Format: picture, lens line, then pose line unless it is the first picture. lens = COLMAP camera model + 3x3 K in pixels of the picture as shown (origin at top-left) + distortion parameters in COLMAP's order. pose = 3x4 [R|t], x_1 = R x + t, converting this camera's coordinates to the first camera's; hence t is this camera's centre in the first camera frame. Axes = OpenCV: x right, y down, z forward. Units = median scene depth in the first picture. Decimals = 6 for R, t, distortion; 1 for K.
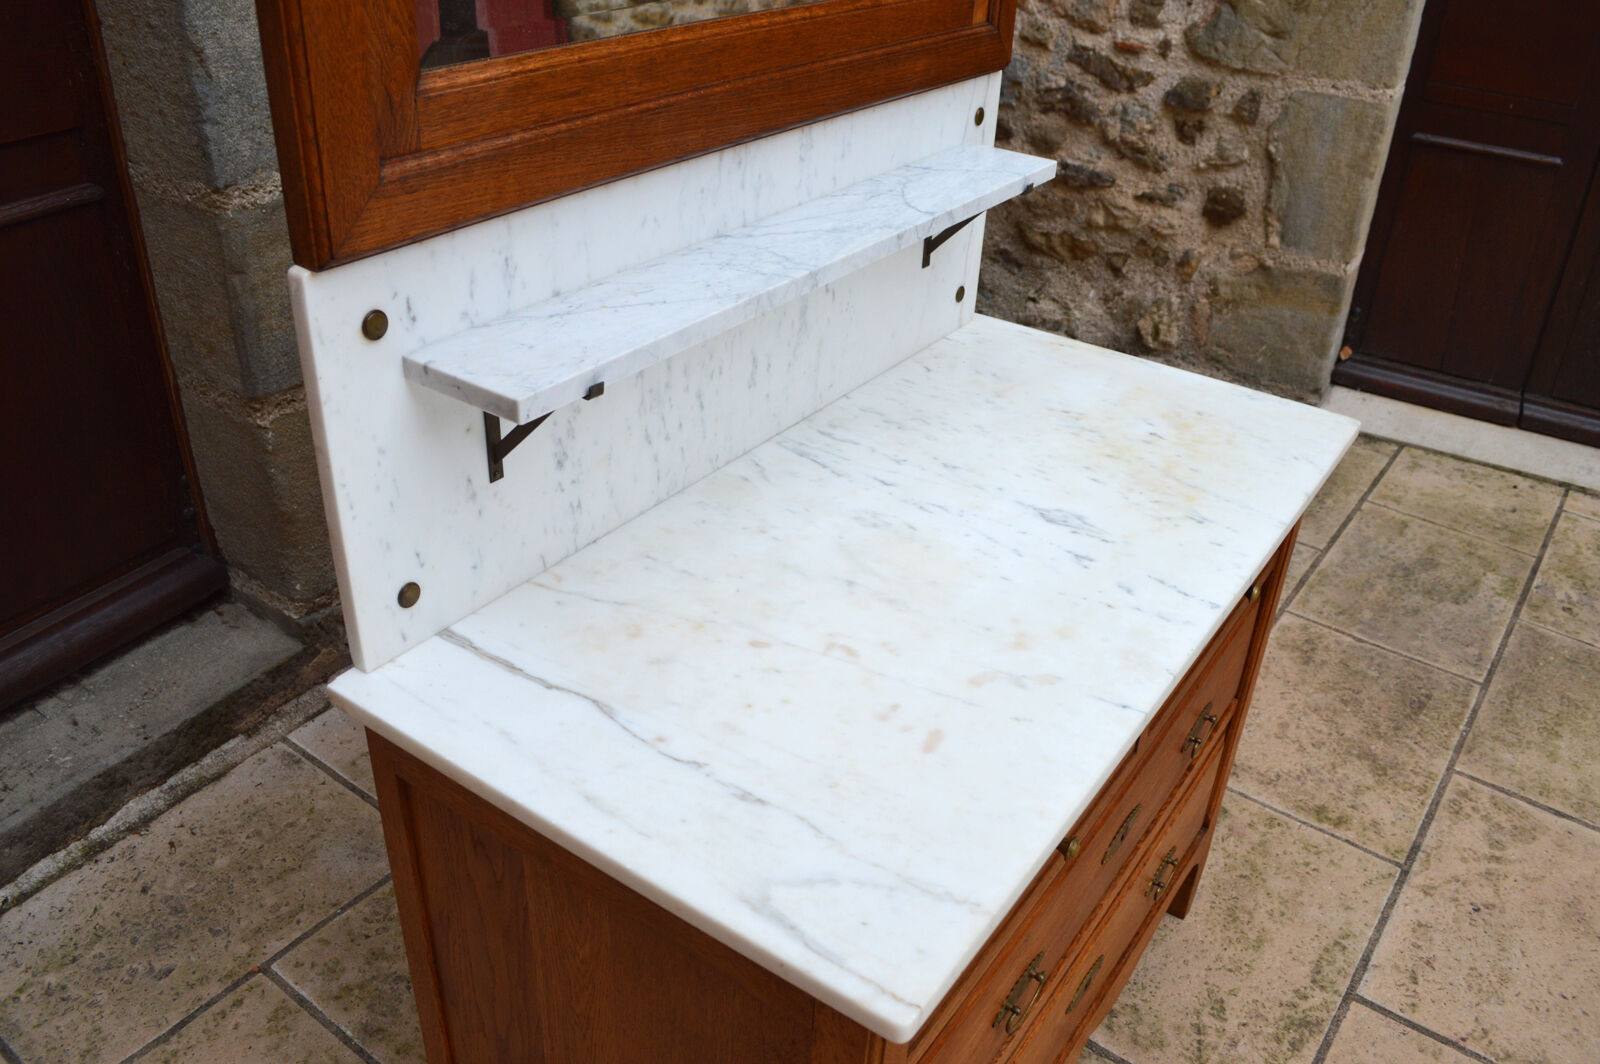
lens RADIAL K [[1273.2, 0, 811.1], [0, 1273.2, 535.7], [0, 0, 1]] dist [-0.087448, 0.017513]
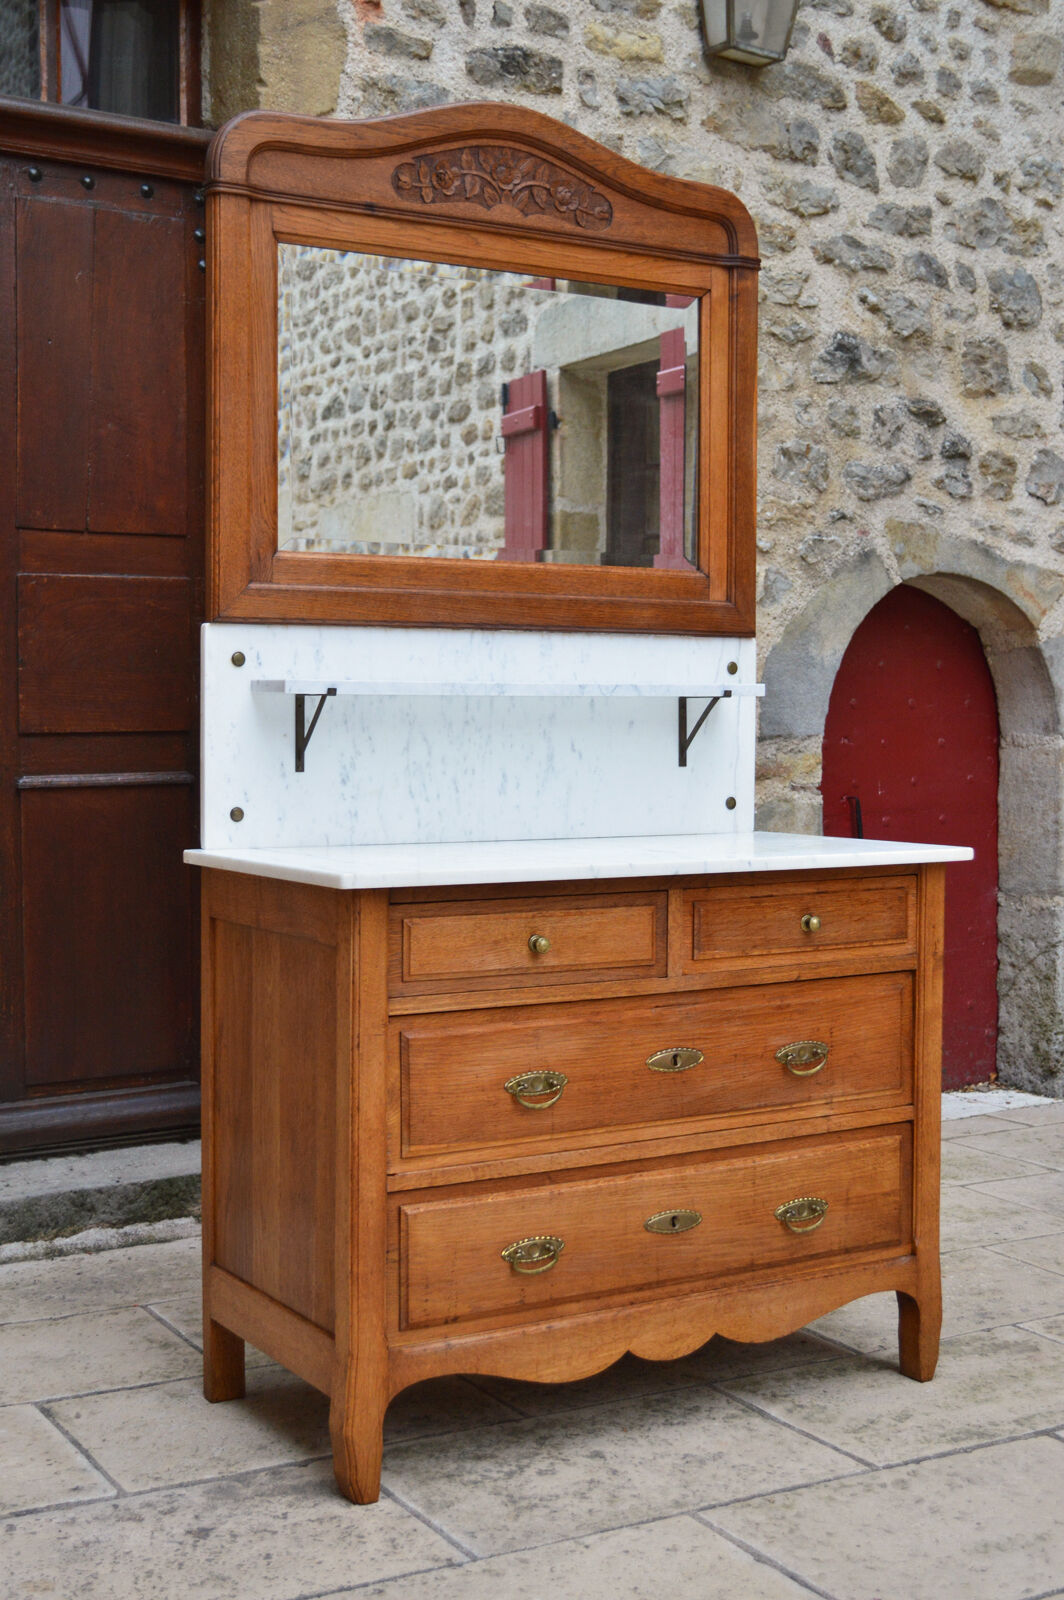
lens RADIAL K [[2067.6, 0, 529.2], [0, 2067.6, 791.3], [0, 0, 1]] dist [-0.051033, 0.057503]
pose [[0.911896, -0.023431, -0.409753, 0.702163], [-0.180445, 0.873812, -0.451544, 0.698687], [0.368627, 0.485699, 0.792597, -0.672879]]
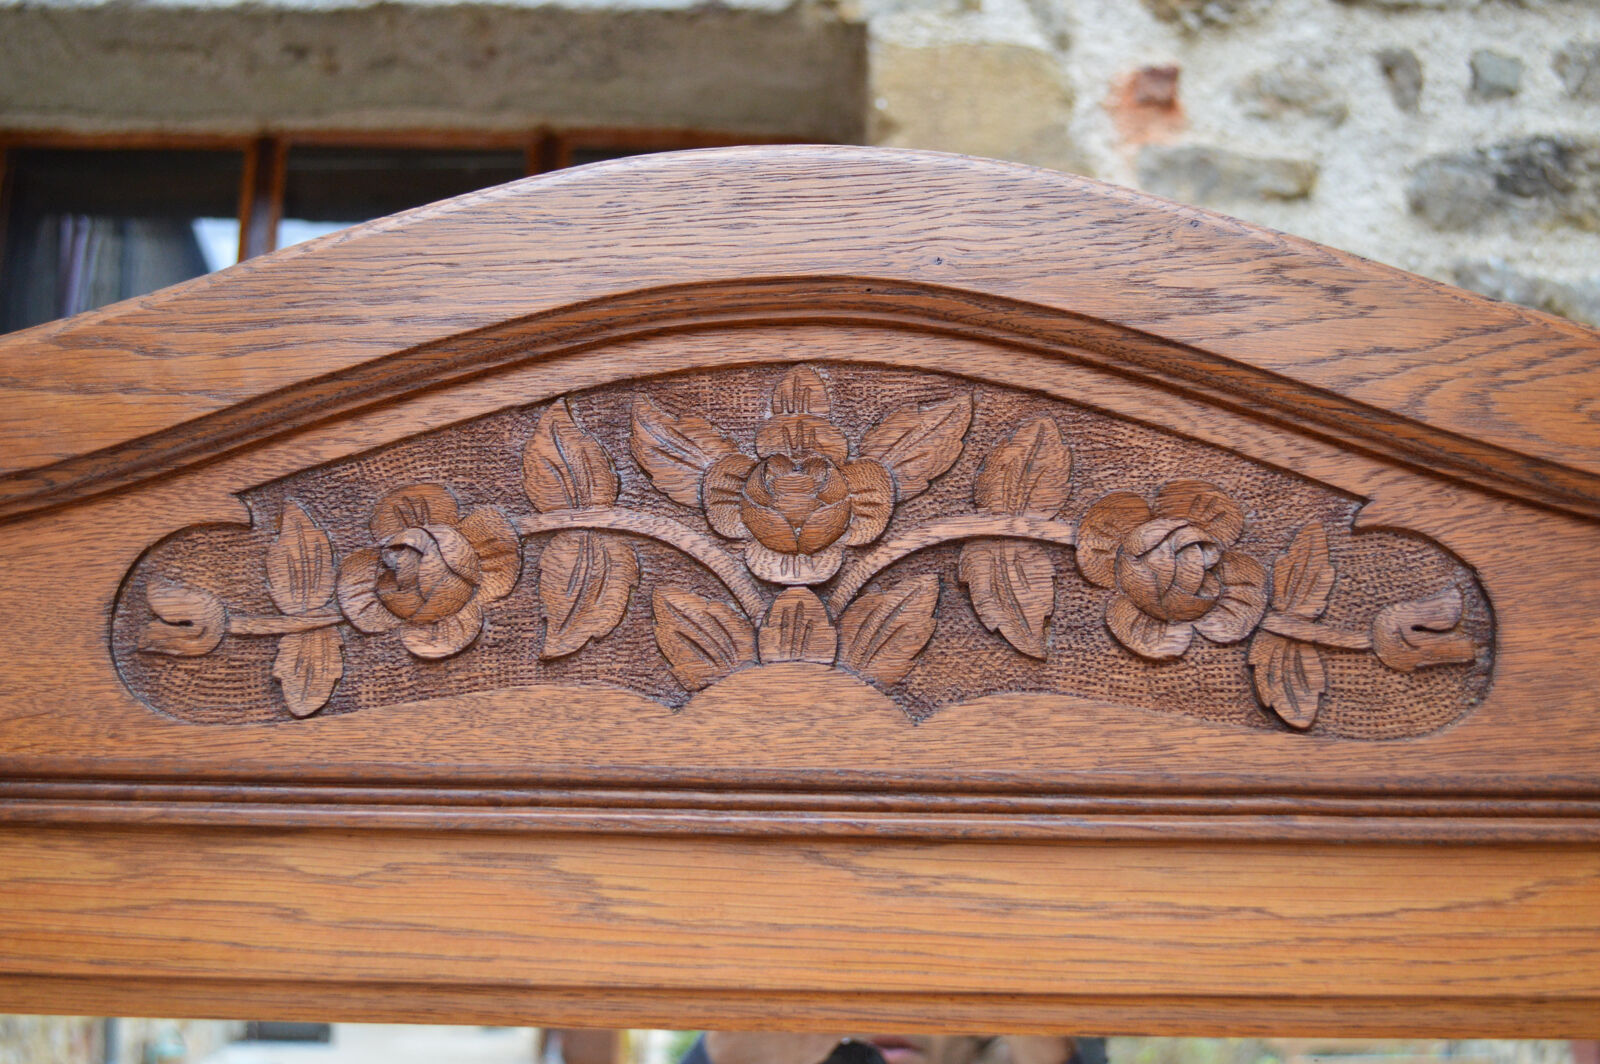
lens RADIAL K [[1748.6, 0, 800.0], [0, 1748.6, 532.0], [0, 0, 1]] dist [-0.063081, 0.003878]
pose [[0.529837, -0.208127, -0.822165, 0.212891], [-0.428845, 0.770607, -0.471441, -0.395146], [0.731686, 0.602369, 0.319042, 0.350800]]
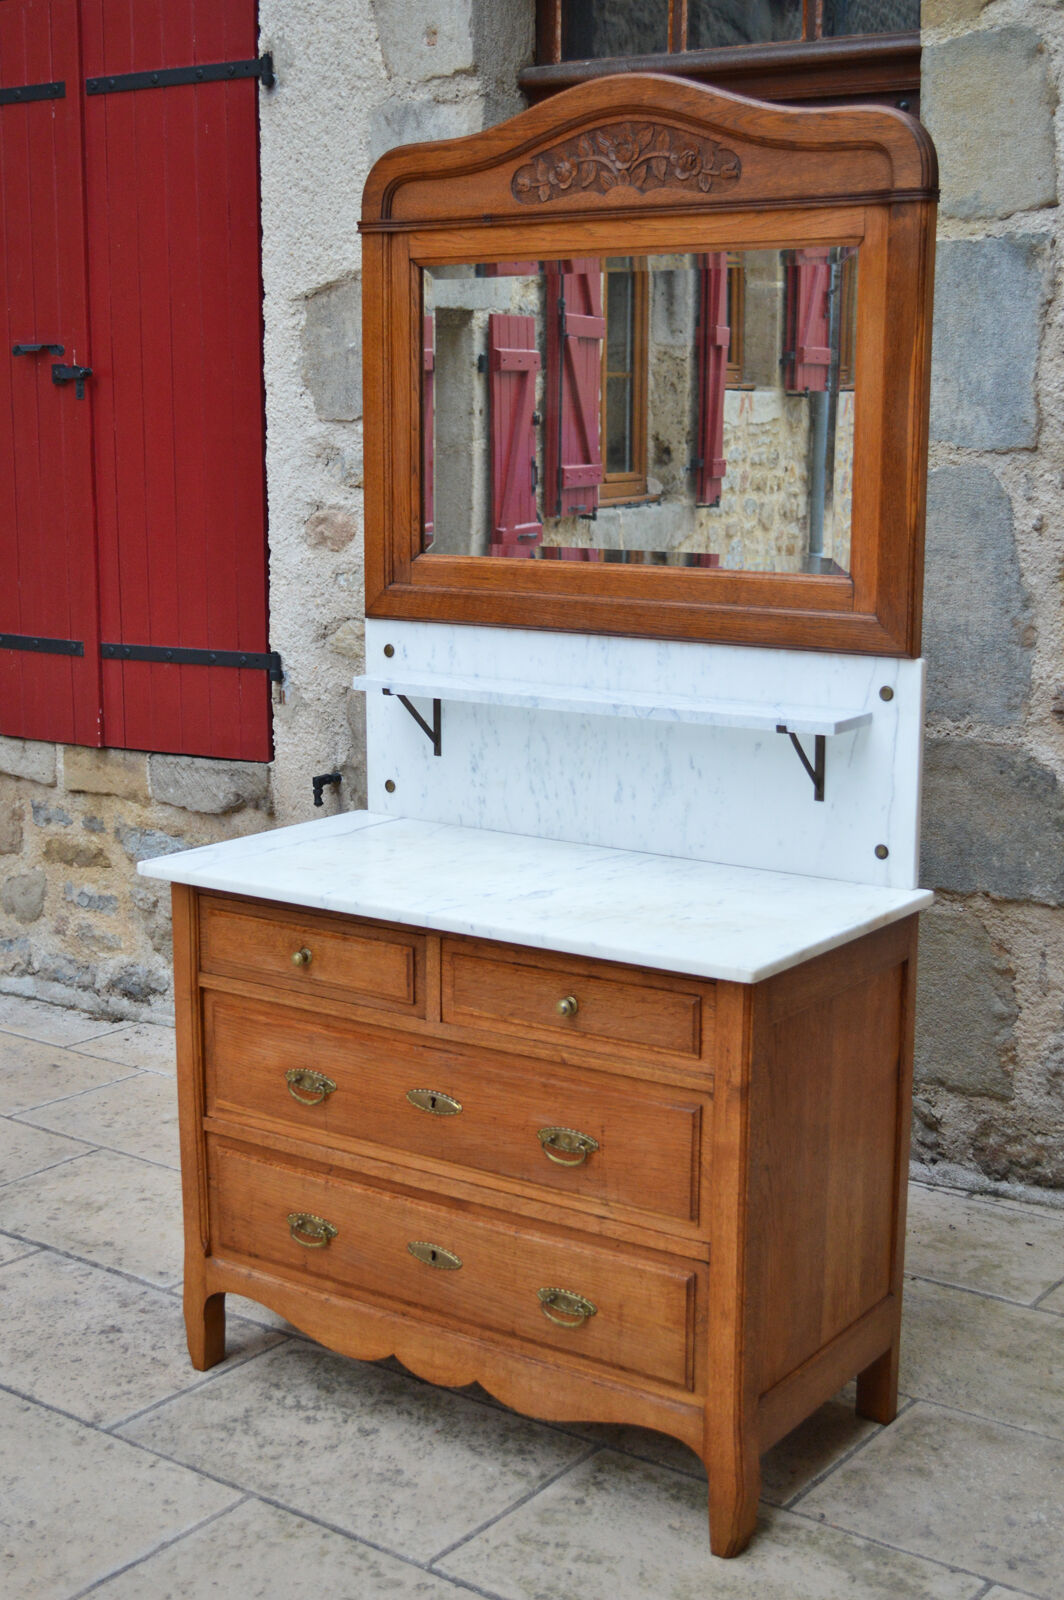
lens RADIAL K [[2067.6, 0, 529.2], [0, 2067.6, 791.3], [0, 0, 1]] dist [-0.051033, 0.057503]
pose [[-0.003819, 0.137434, -0.990504, 1.657693], [-0.516776, 0.847723, 0.119615, -0.255947], [0.856112, 0.512325, 0.067785, 0.517942]]
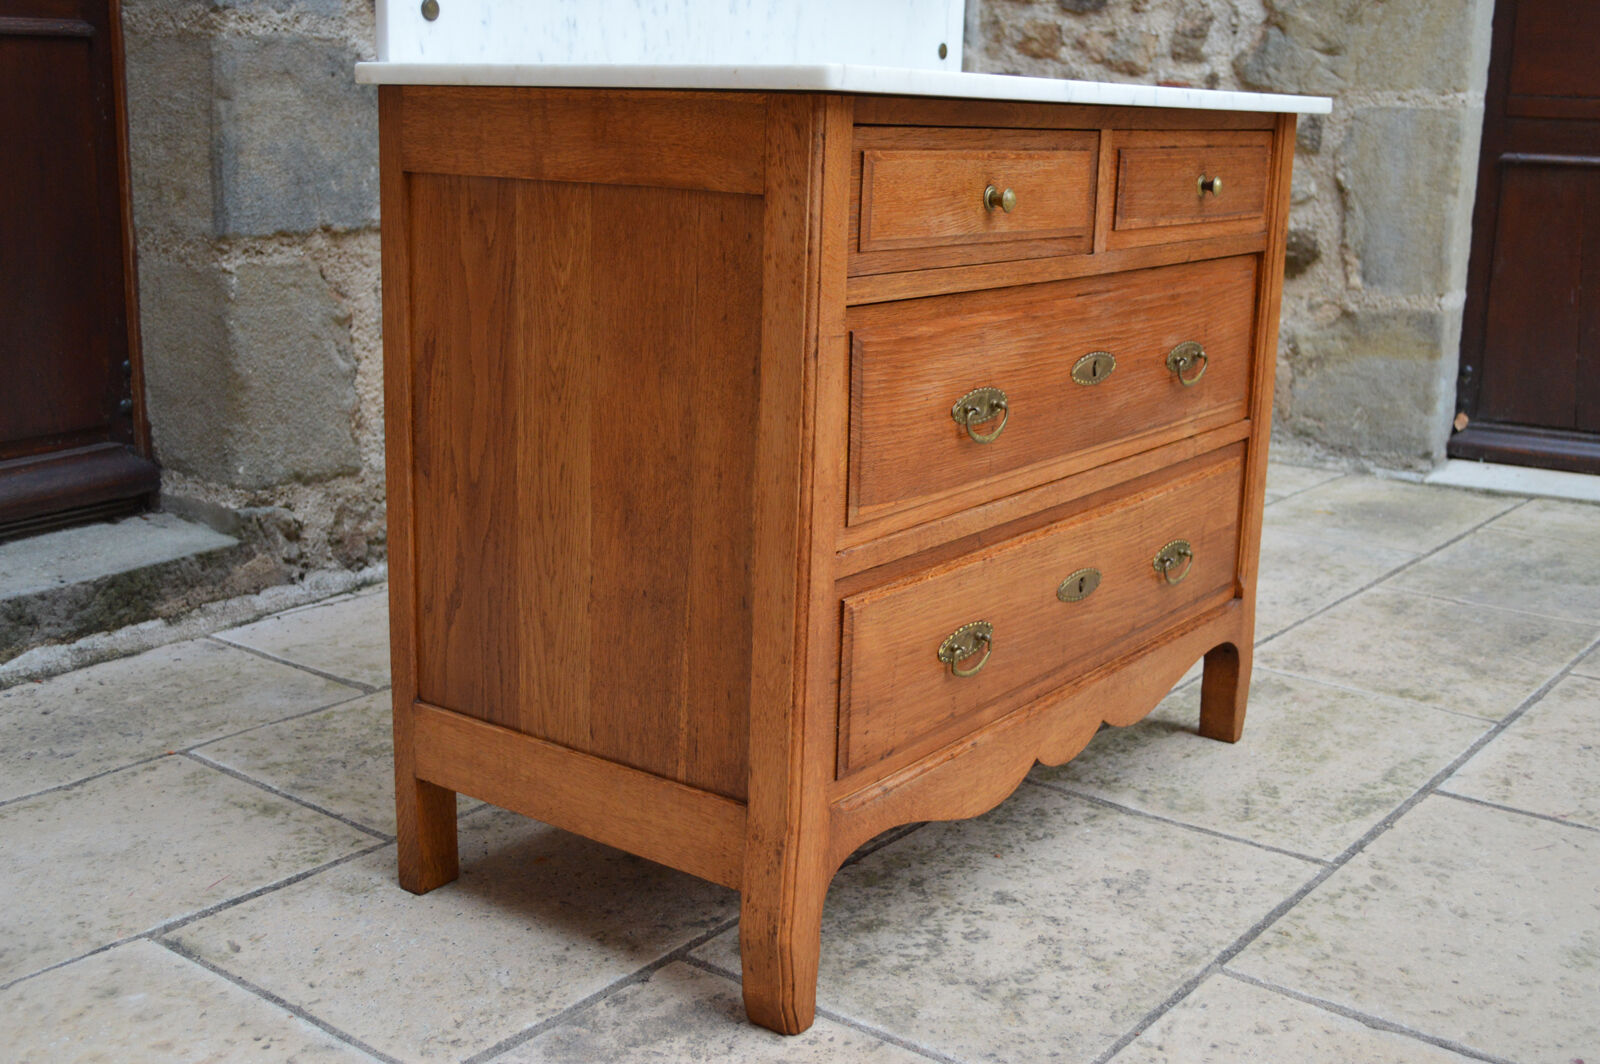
lens RADIAL K [[1770.5, 0, 812.0], [0, 1770.5, 530.7], [0, 0, 1]] dist [-0.061234, 0.023525]
pose [[0.999672, -0.010552, -0.023322, 0.036156], [0.002971, 0.952746, -0.303754, 0.535583], [0.025425, 0.303585, 0.952465, -0.210340]]
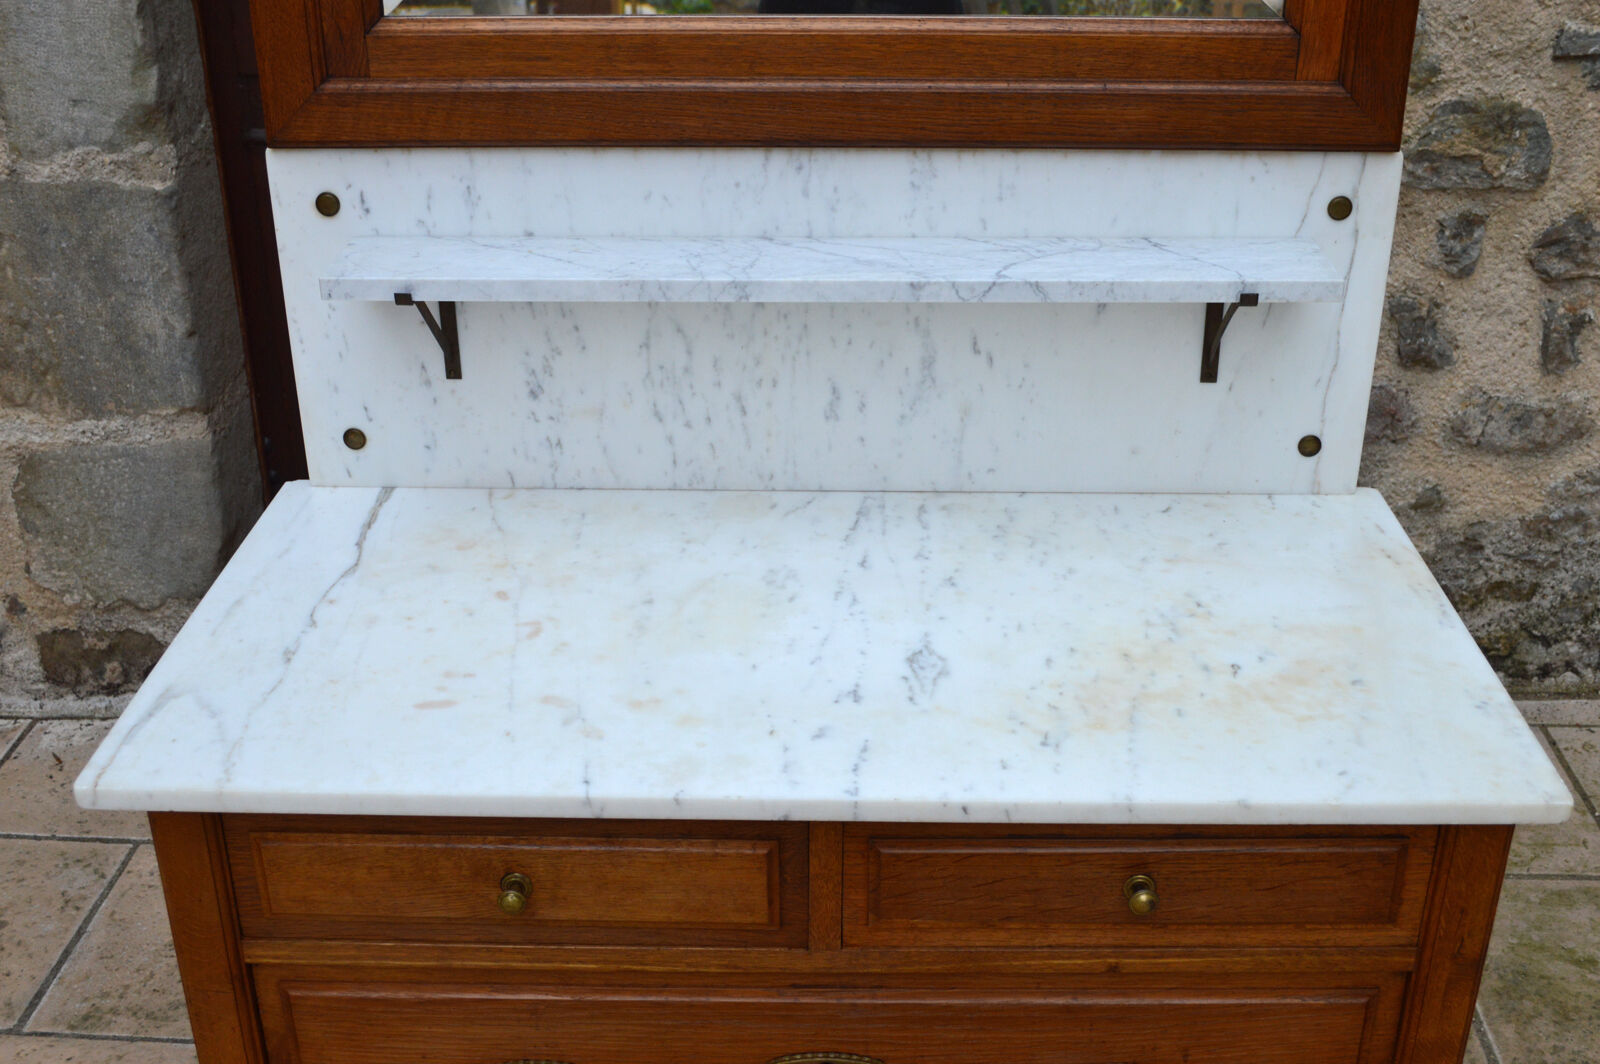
lens RADIAL K [[1770.5, 0, 812.0], [0, 1770.5, 530.7], [0, 0, 1]] dist [-0.061234, 0.023525]
pose [[0.550411, 0.324047, -0.769442, 0.657757], [-0.406453, 0.909020, 0.092077, -0.108697], [0.729276, 0.262062, 0.632045, 0.151734]]
